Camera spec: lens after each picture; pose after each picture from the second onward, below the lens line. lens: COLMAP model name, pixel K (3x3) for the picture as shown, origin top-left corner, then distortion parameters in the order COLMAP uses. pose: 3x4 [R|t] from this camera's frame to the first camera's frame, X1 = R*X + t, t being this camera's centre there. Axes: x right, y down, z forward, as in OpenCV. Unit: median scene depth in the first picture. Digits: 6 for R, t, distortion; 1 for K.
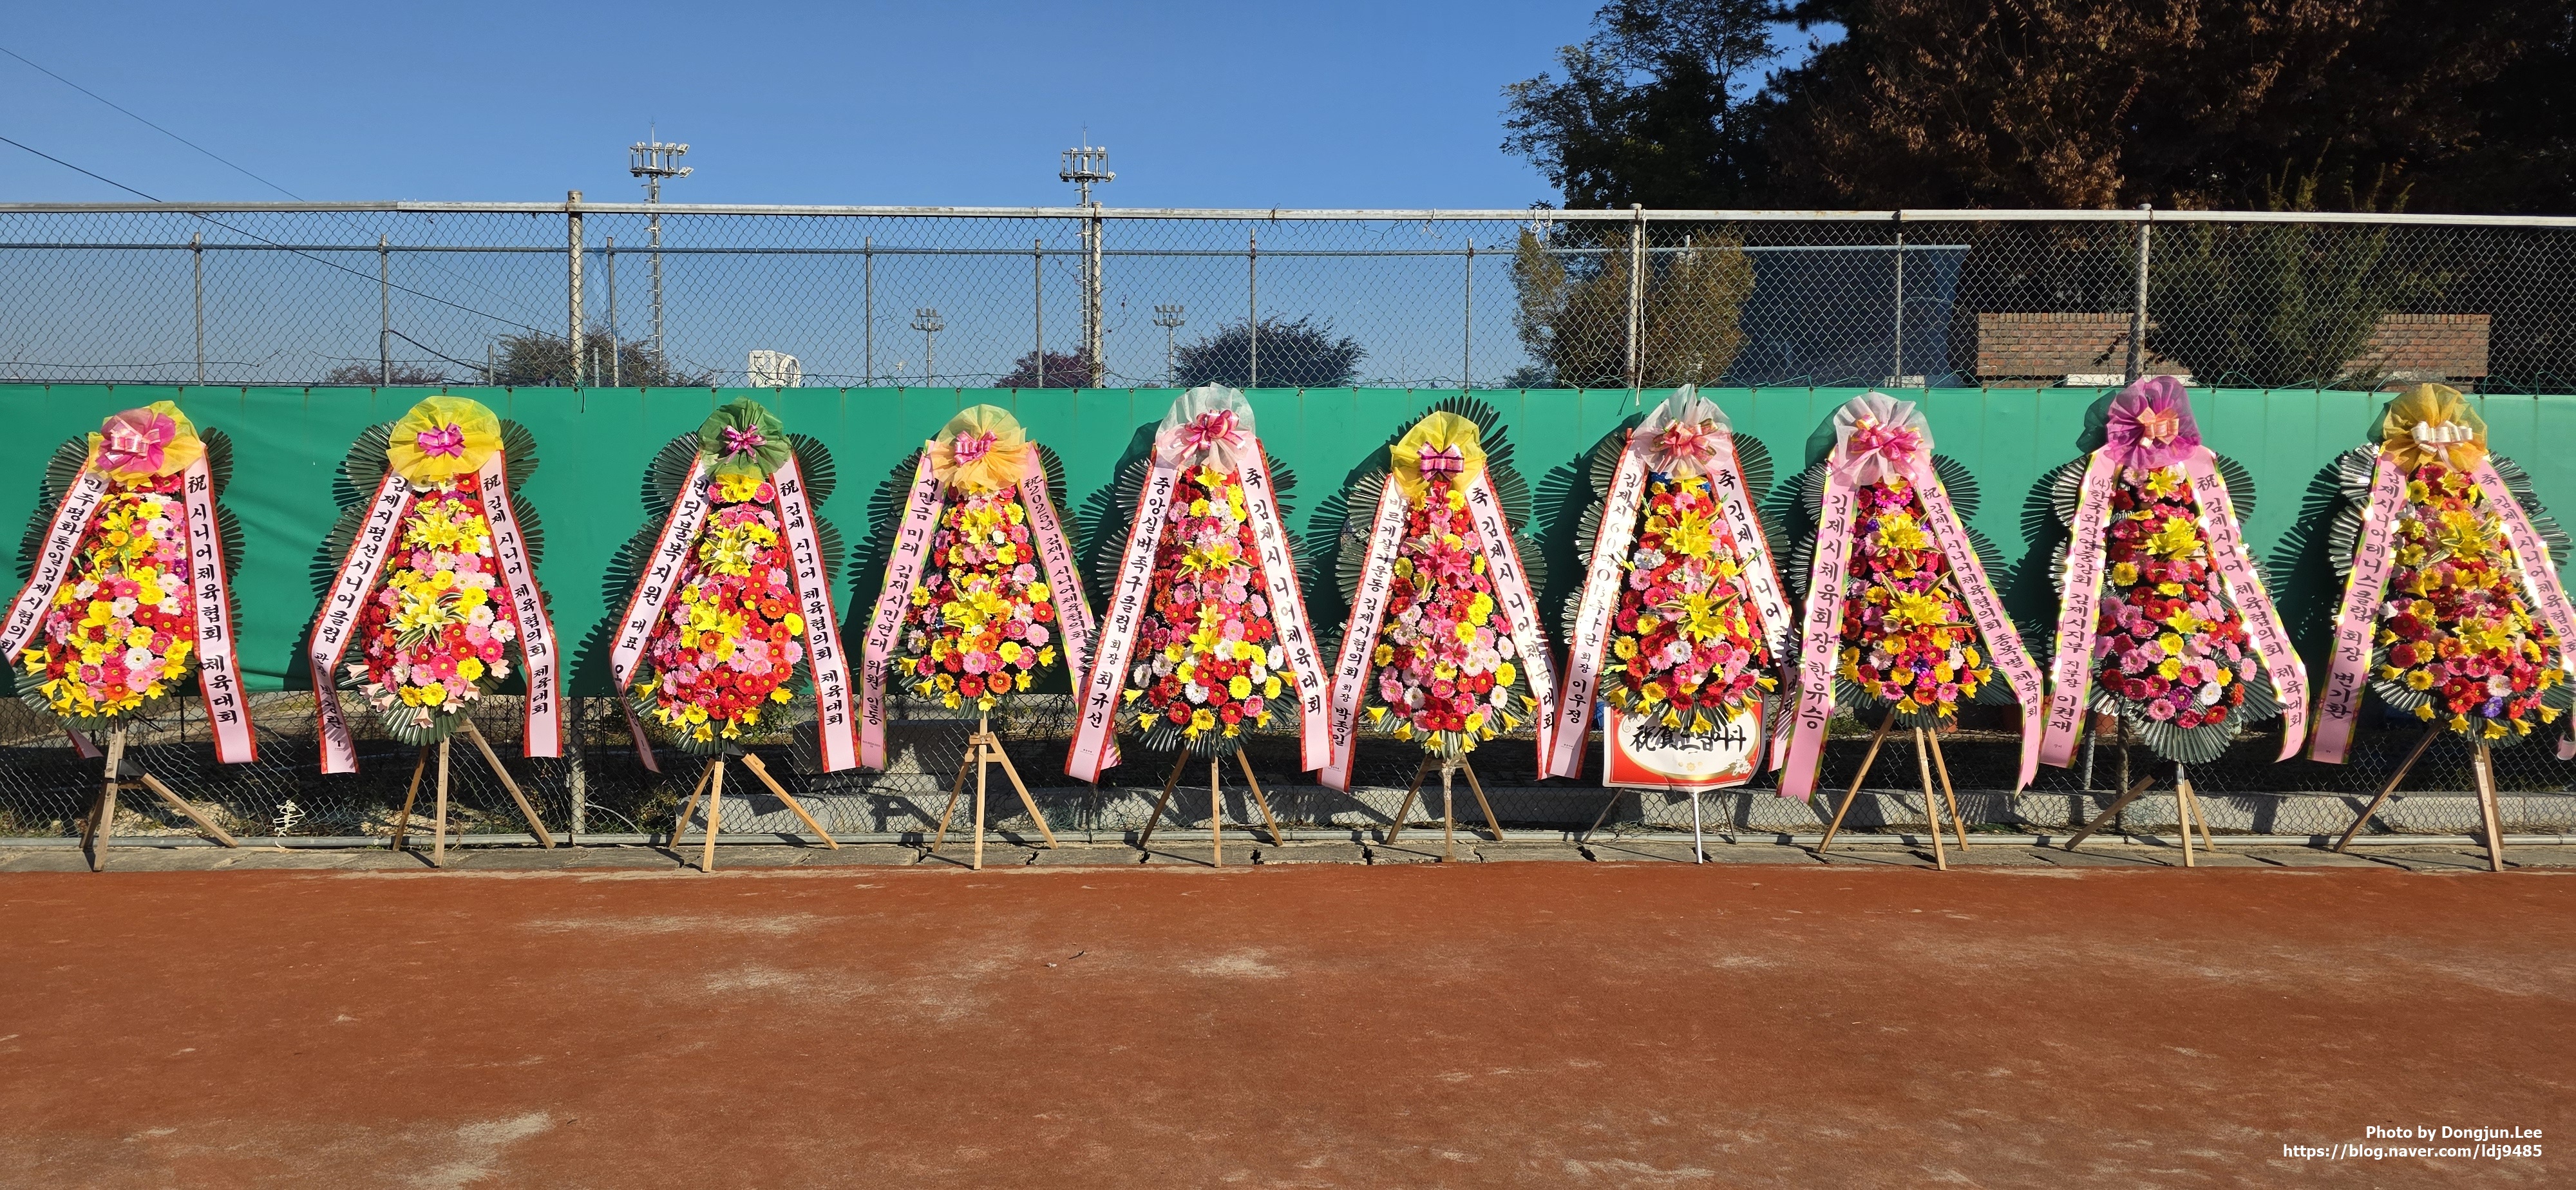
lens RADIAL K [[1732.2, 0, 1249.5], [0, 1732.2, 597.7], [0, 0, 1]] dist [0.061042, -0.062896]
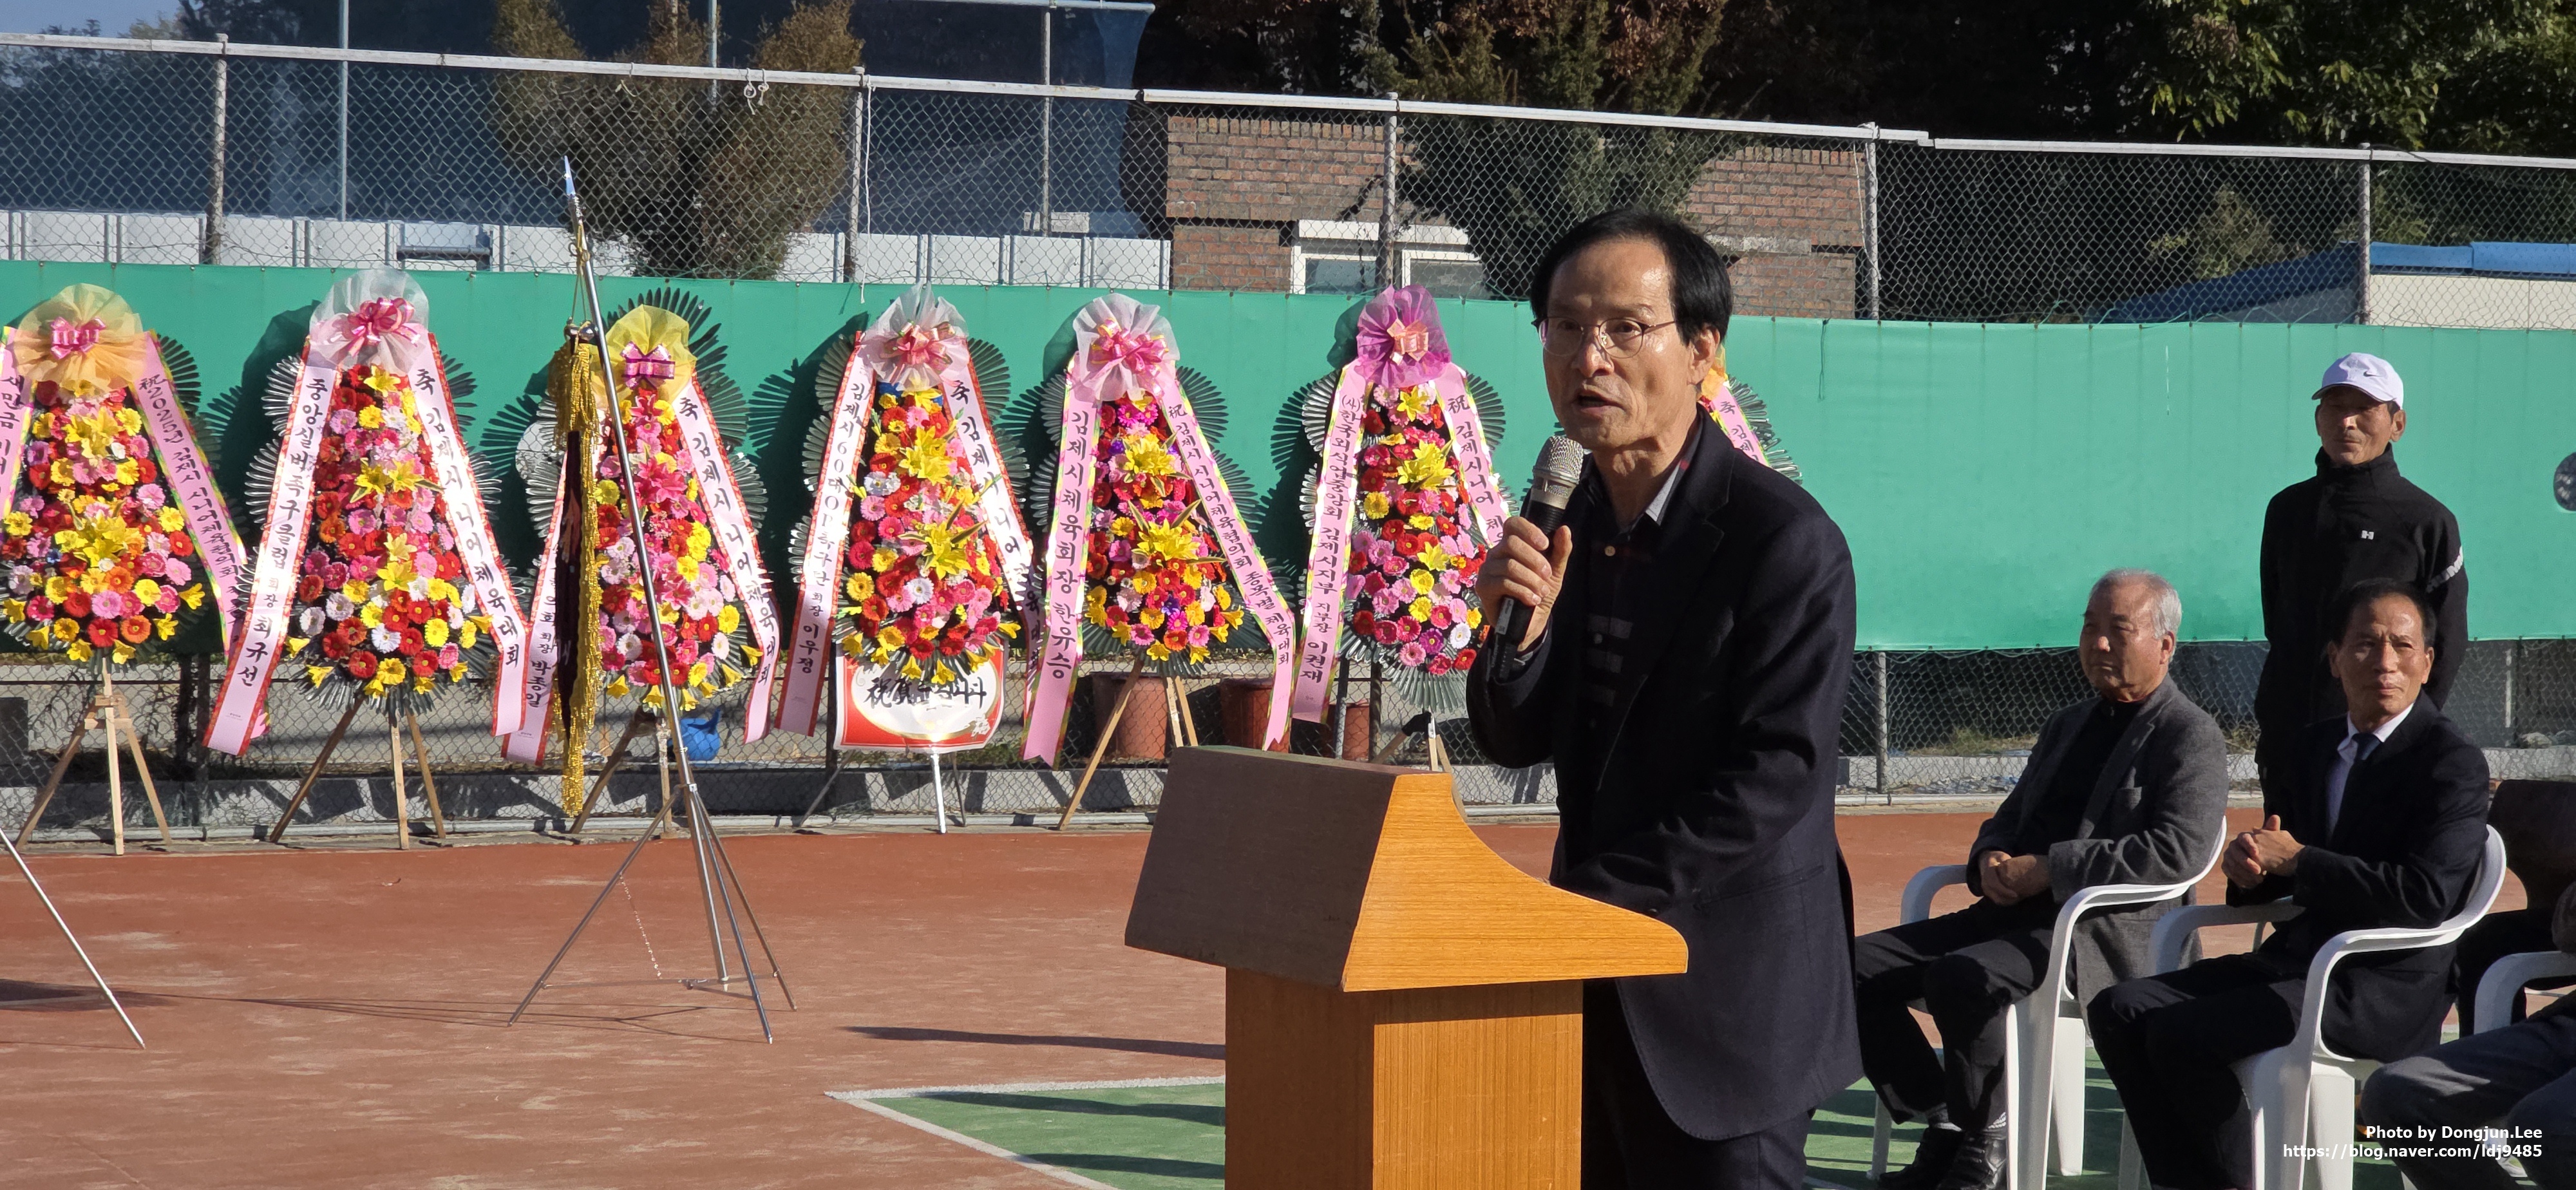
lens RADIAL K [[4972.4, 0, 1137.0], [0, 4972.4, 597.7], [0, 0, 1]] dist [-0.059574, 0.000000]
pose [[0.916554, -0.001384, 0.399908, -0.625912], [0.009448, 0.999790, -0.018193, 0.078406], [-0.399799, 0.020454, 0.916375, -1.273712]]
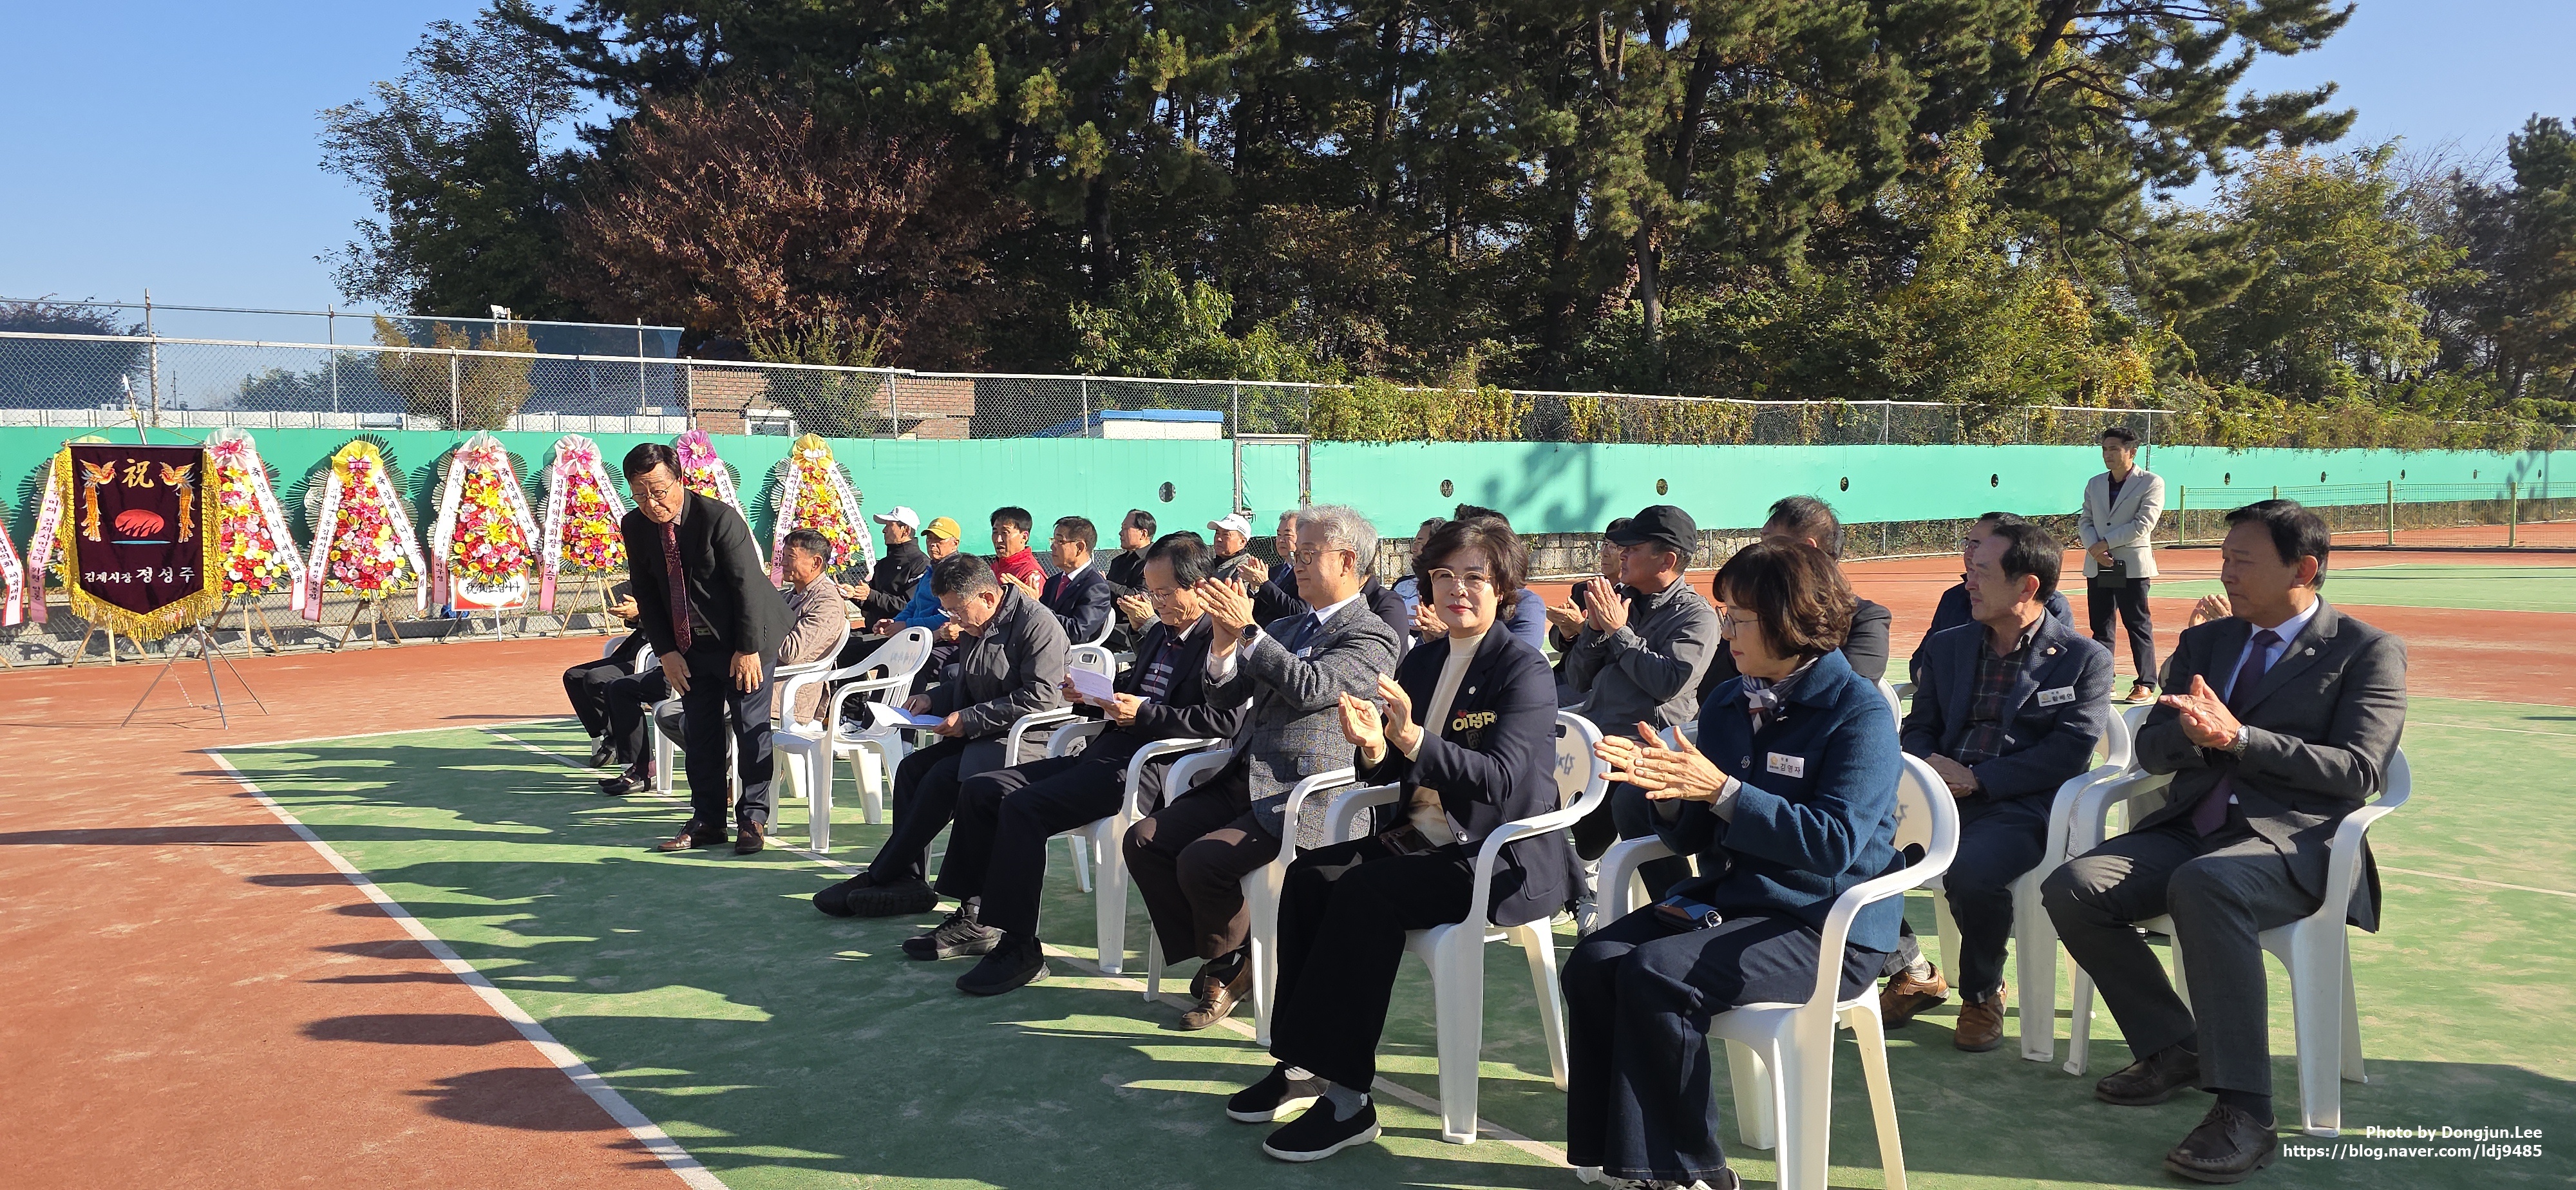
lens RADIAL K [[1728.3, 0, 1305.3], [0, 1728.3, 599.8], [0, 0, 1]] dist [0.064974, -0.069747]
pose [[0.791642, -0.050119, 0.608926, -0.286569], [0.047567, 0.998661, 0.020356, 0.098872], [-0.609131, 0.012851, 0.792966, -1.404364]]
